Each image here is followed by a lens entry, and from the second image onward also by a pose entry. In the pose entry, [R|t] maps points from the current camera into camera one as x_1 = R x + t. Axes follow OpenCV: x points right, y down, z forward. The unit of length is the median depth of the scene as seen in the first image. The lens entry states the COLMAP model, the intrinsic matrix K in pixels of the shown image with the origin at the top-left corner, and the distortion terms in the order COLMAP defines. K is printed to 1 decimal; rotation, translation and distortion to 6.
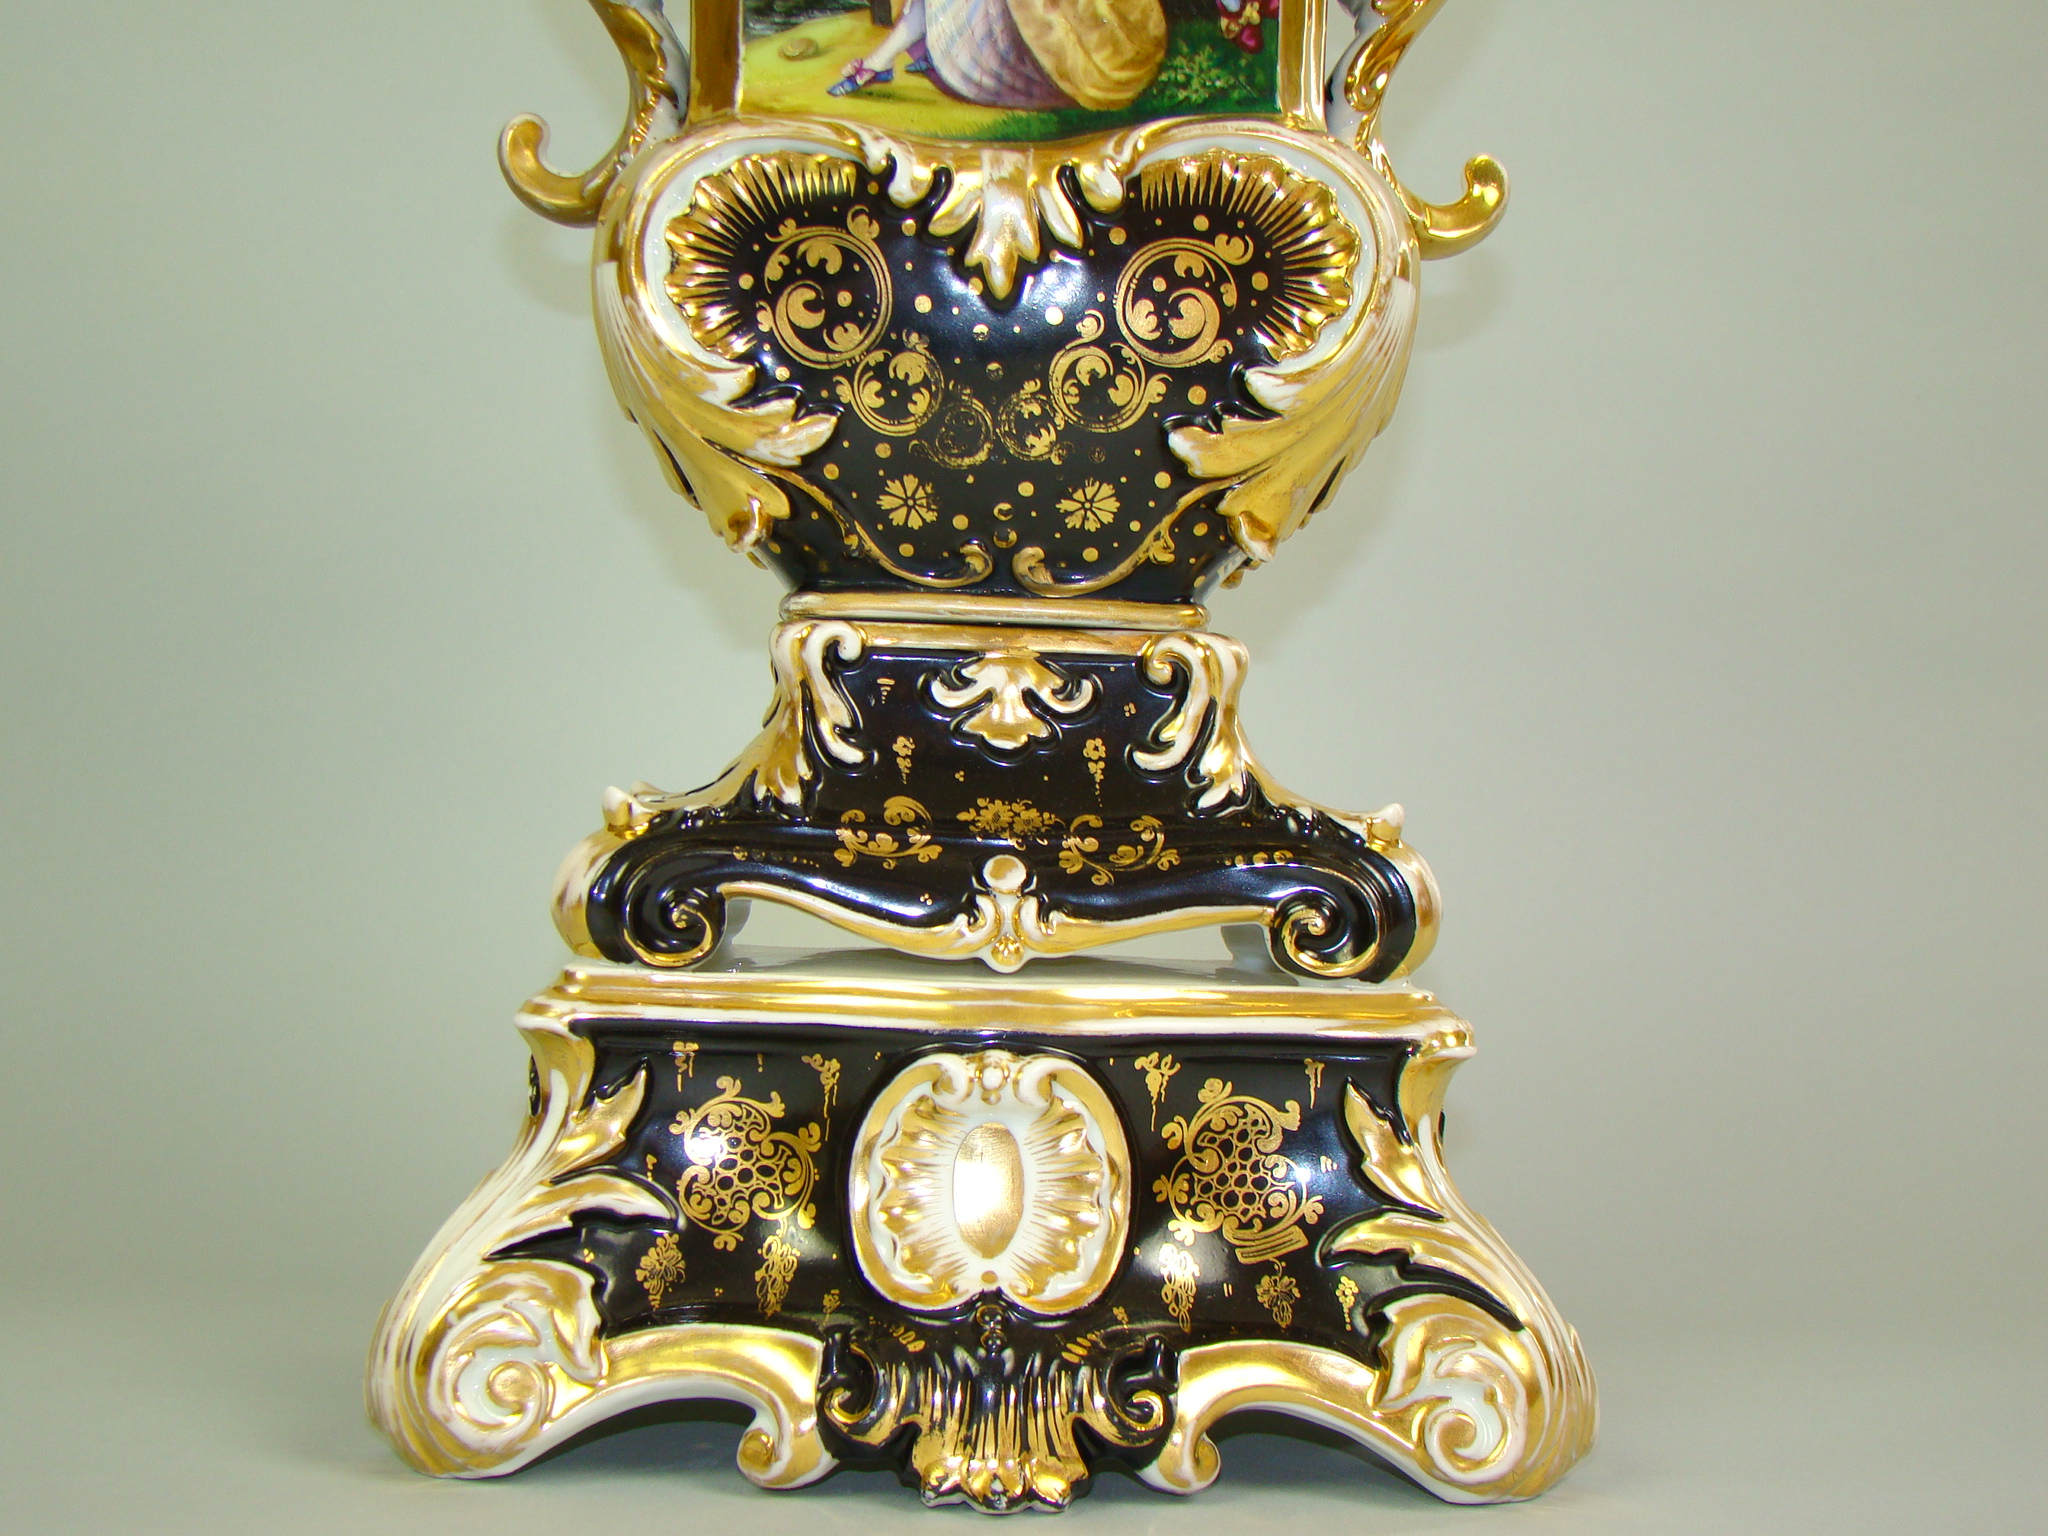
lens RADIAL K [[3004.8, 0, 1045.5], [0, 3004.8, 771.2], [0, 0, 1]] dist [0.011688, -0.040163]
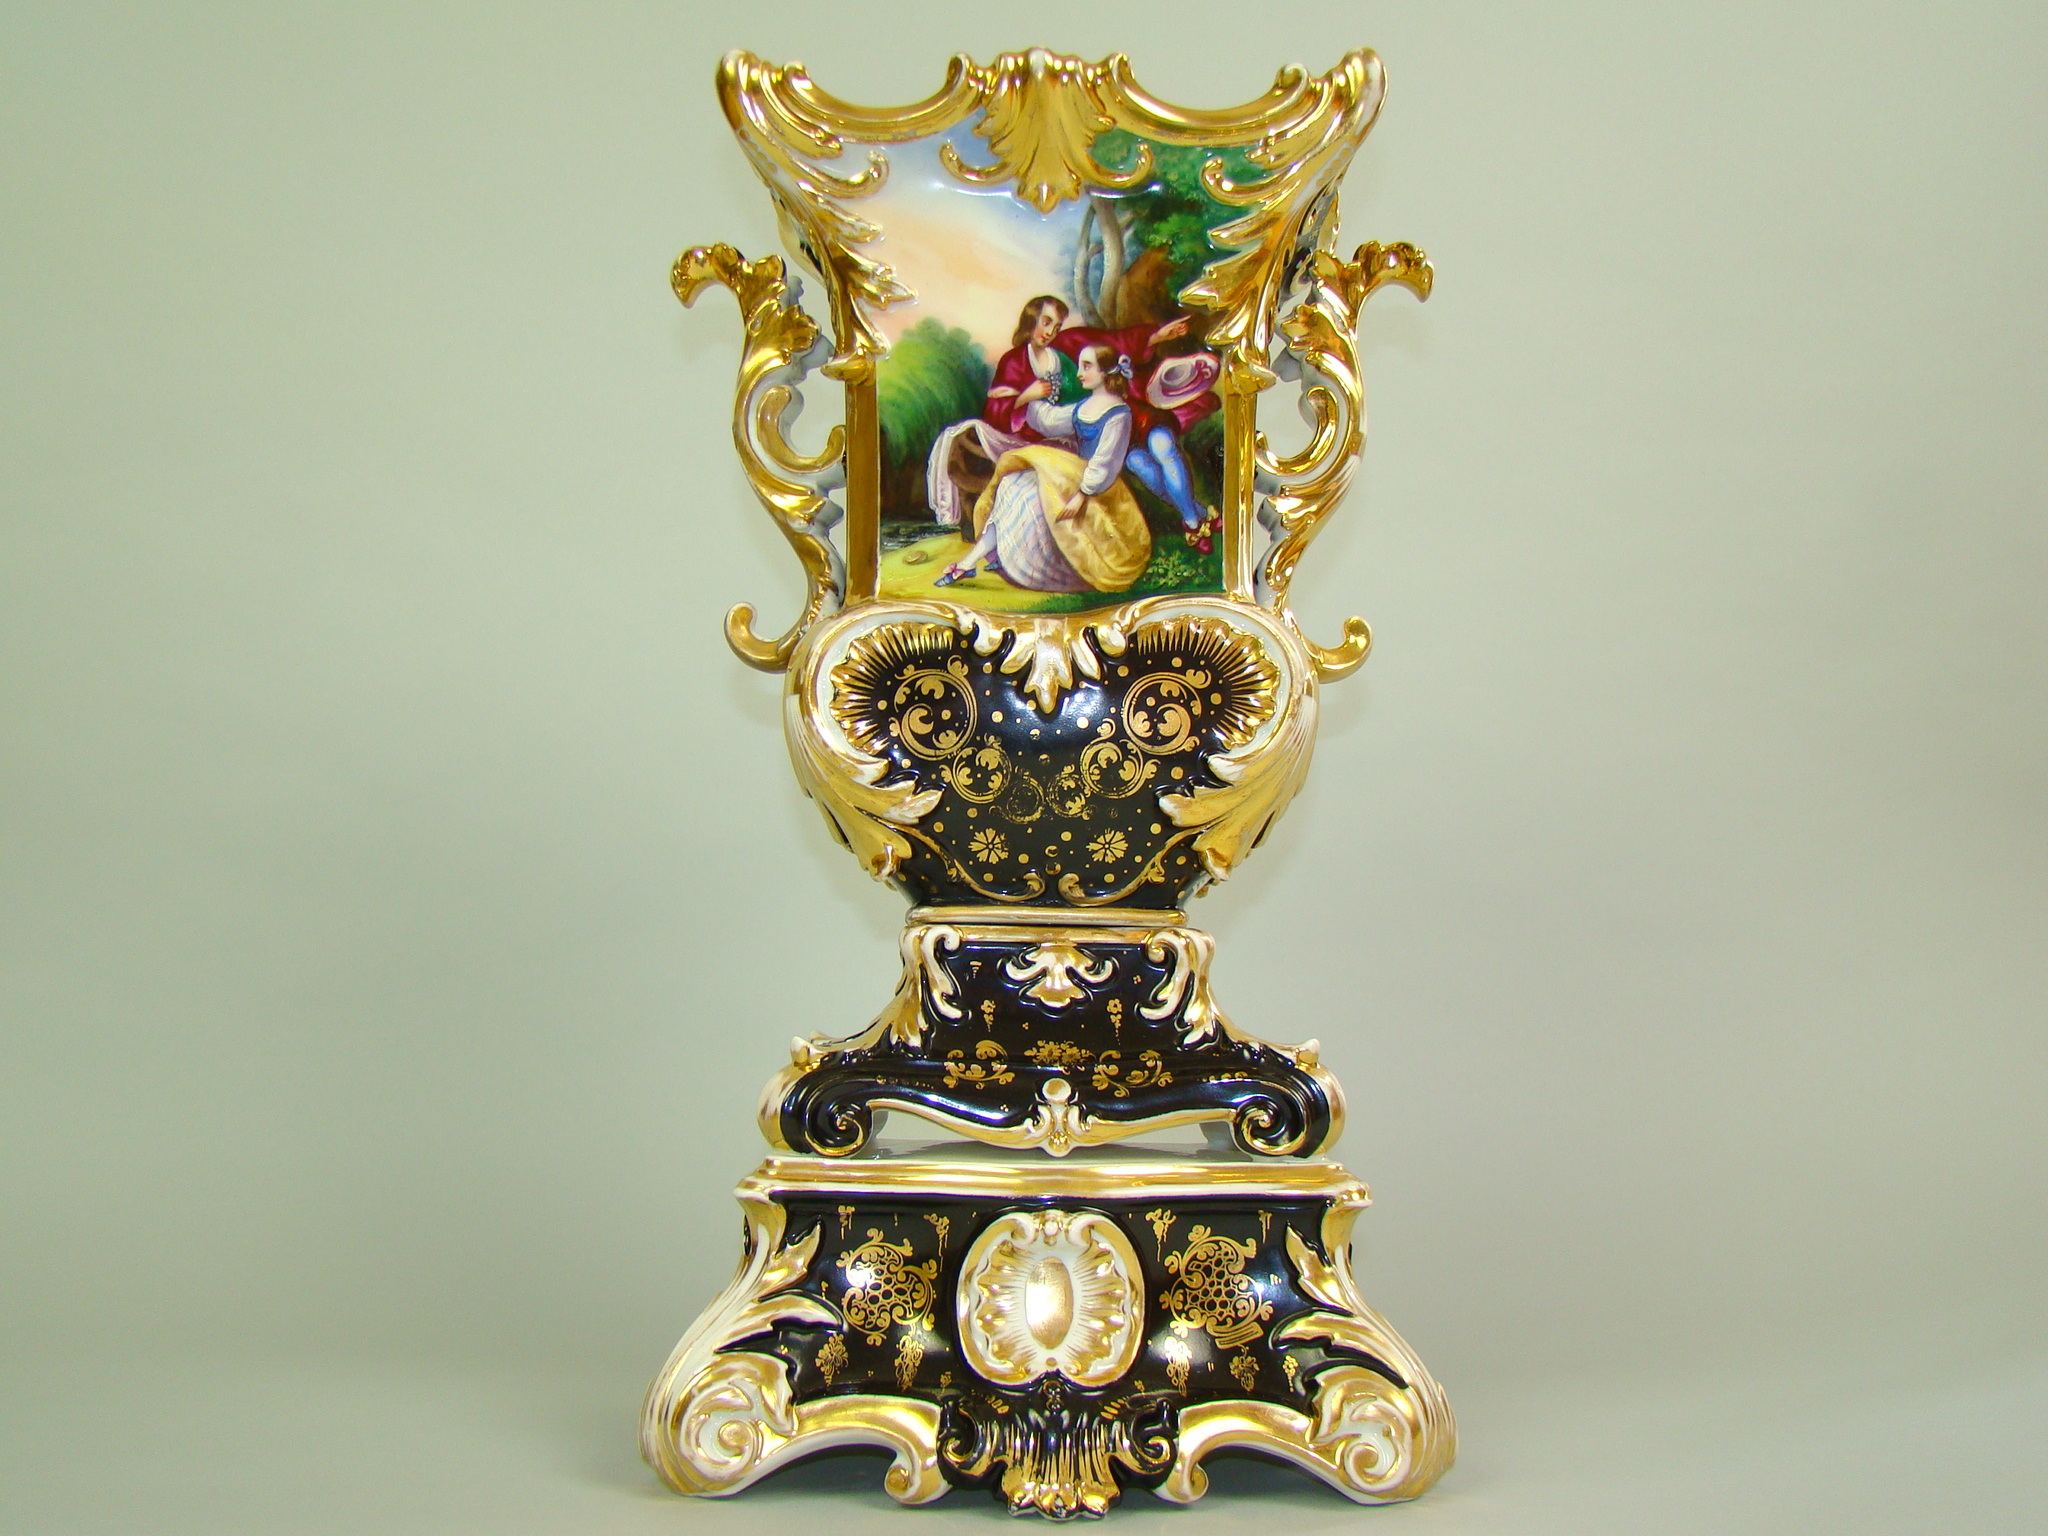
lens RADIAL K [[1881.6, 0, 1050.8], [0, 1881.6, 774.5], [0, 0, 1]] dist [-0.160671, 0.009839]
pose [[0.999780, -0.018209, -0.010430, -0.003909], [0.016764, 0.992024, -0.124929, -0.005884], [0.012622, 0.124727, 0.992111, 0.050077]]
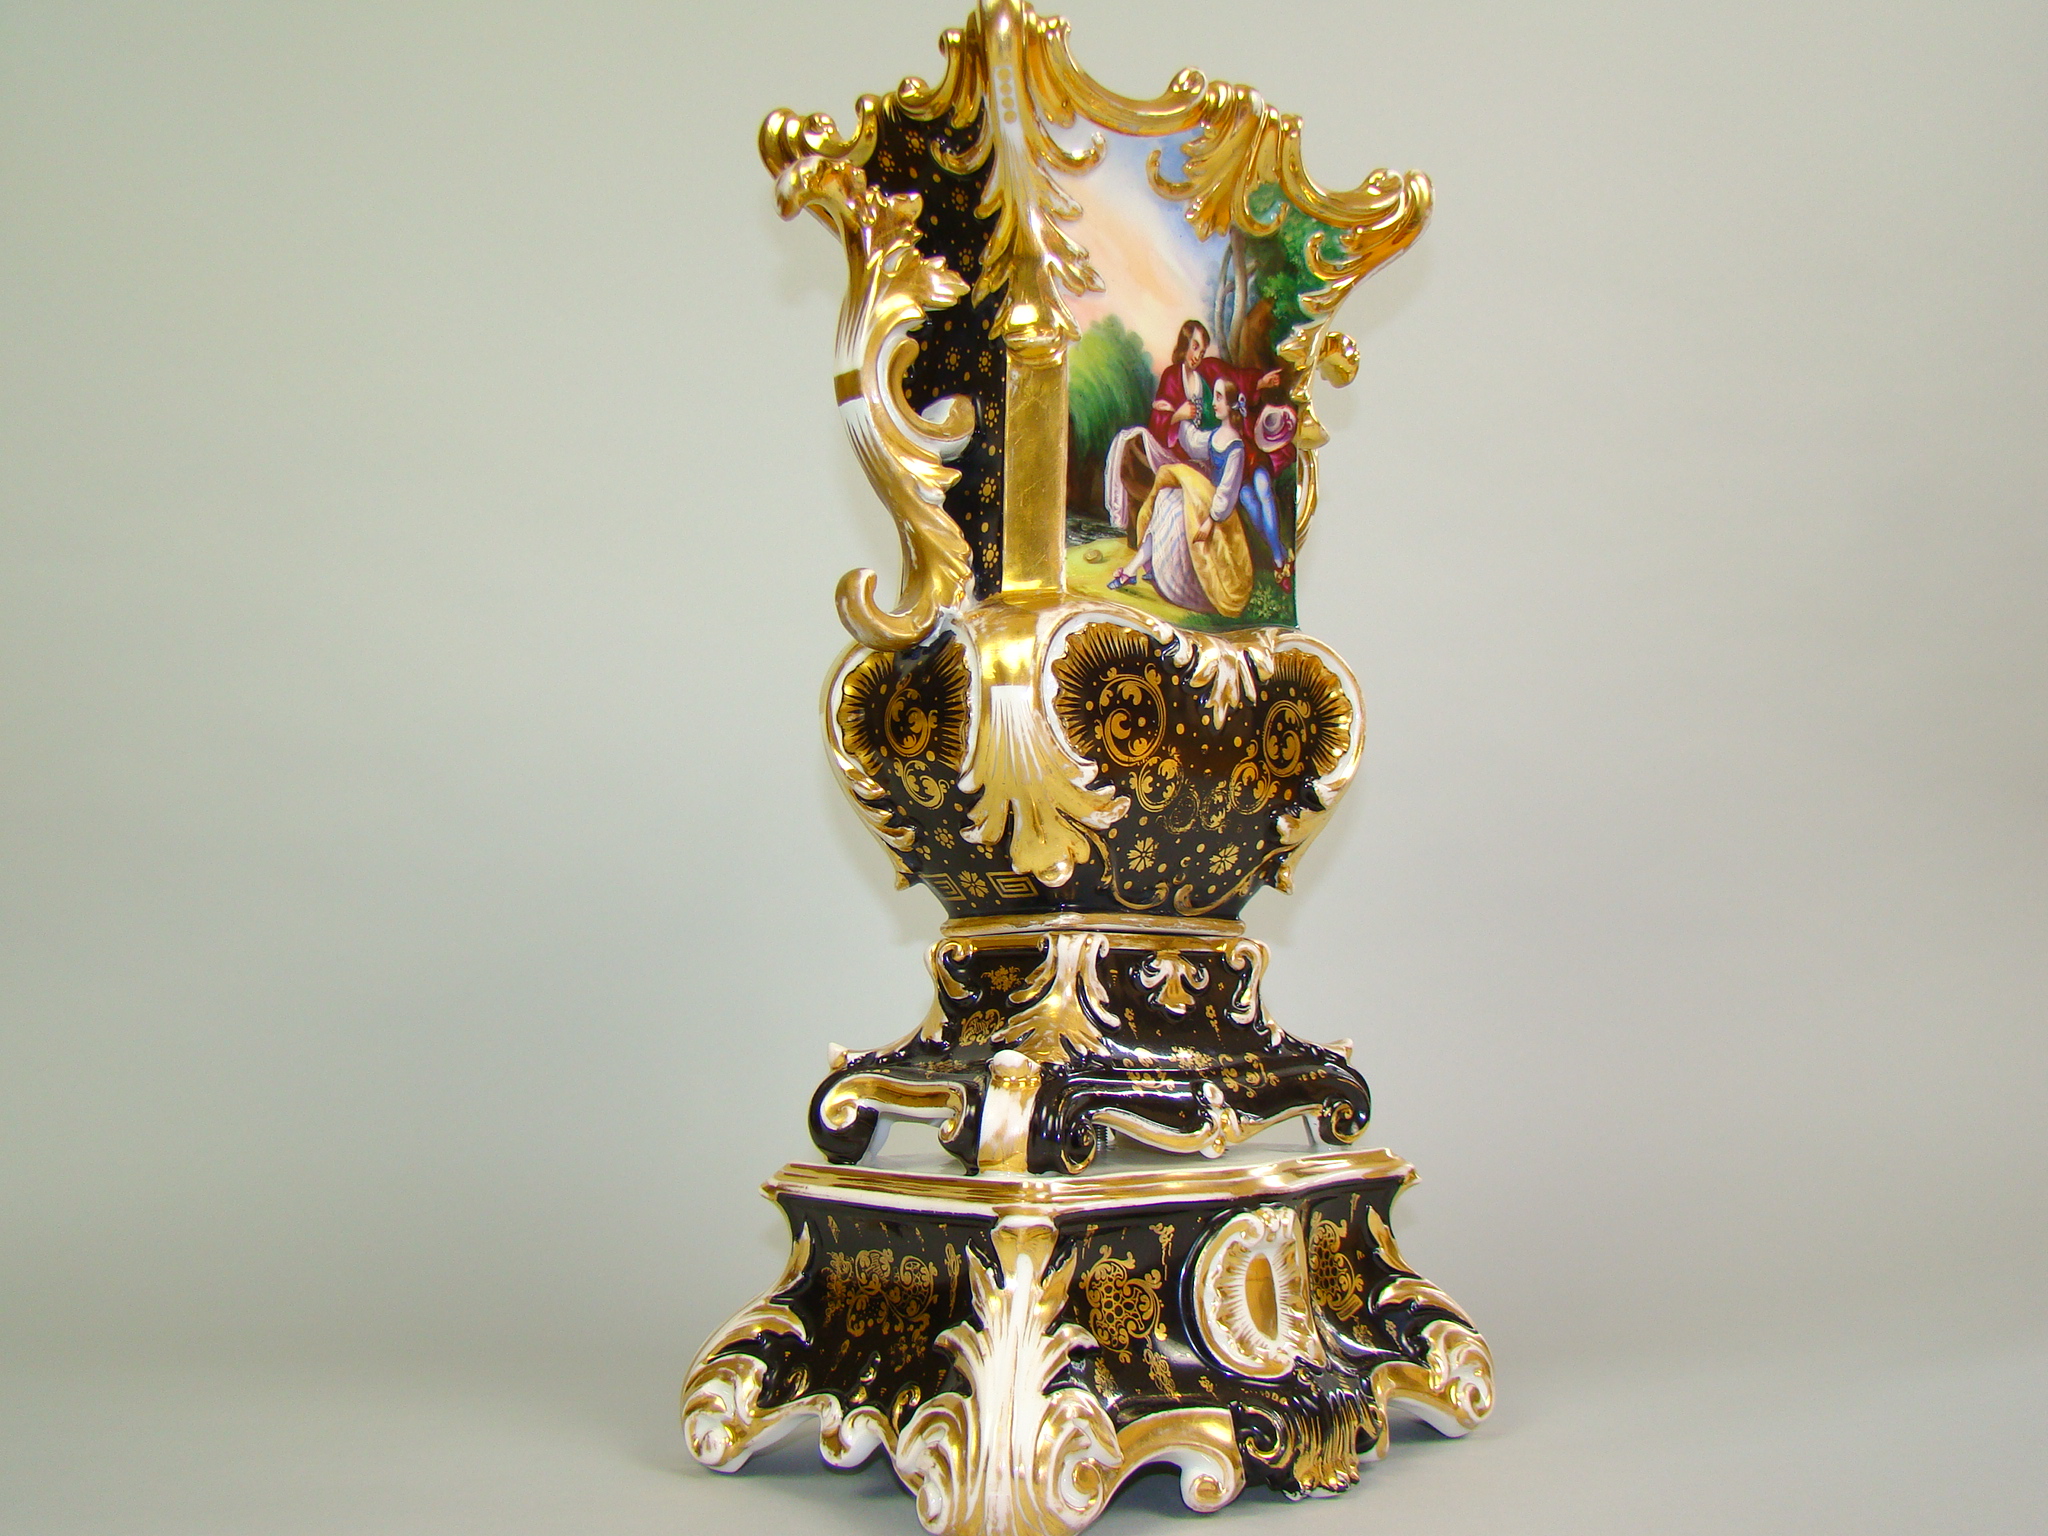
lens RADIAL K [[1881.6, 0, 1050.8], [0, 1881.6, 774.5], [0, 0, 1]] dist [-0.160671, 0.009839]
pose [[0.749499, 0.051809, 0.659975, -0.728907], [0.023878, 0.994168, -0.105161, -0.031021], [-0.661574, 0.094577, 0.743892, 0.320666]]
